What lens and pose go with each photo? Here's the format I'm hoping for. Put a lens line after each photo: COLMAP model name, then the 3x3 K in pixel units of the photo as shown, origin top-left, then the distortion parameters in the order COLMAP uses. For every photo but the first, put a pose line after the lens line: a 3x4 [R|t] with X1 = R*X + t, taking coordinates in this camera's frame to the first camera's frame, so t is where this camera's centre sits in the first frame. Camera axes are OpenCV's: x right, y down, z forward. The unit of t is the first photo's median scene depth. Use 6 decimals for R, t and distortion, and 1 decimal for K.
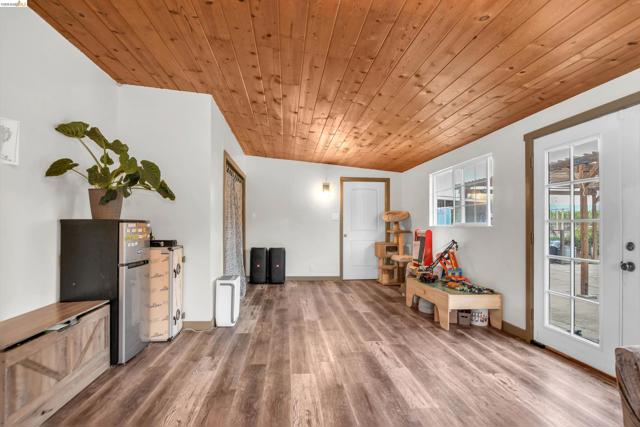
lens RADIAL K [[354.1, 0, 326.3], [0, 354.1, 219.3], [0, 0, 1]] dist [-0.021714, 0.000275]
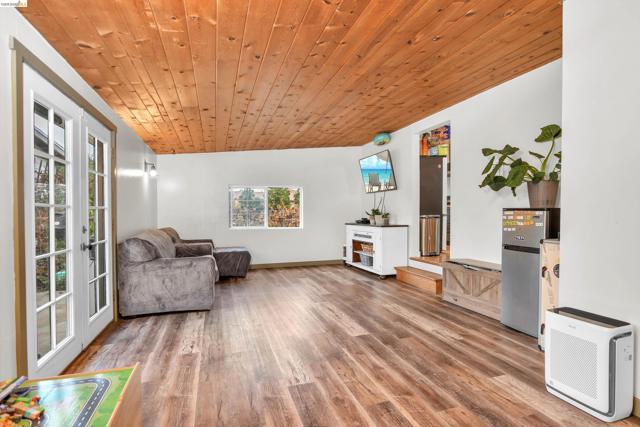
lens RADIAL K [[354.1, 0, 326.3], [0, 354.1, 219.3], [0, 0, 1]] dist [-0.021714, 0.000275]
pose [[-0.981922, 0.000286, -0.189287, 0.253209], [-0.000667, 0.999987, 0.004972, 0.031596], [0.189286, 0.005008, -0.981909, 1.955098]]
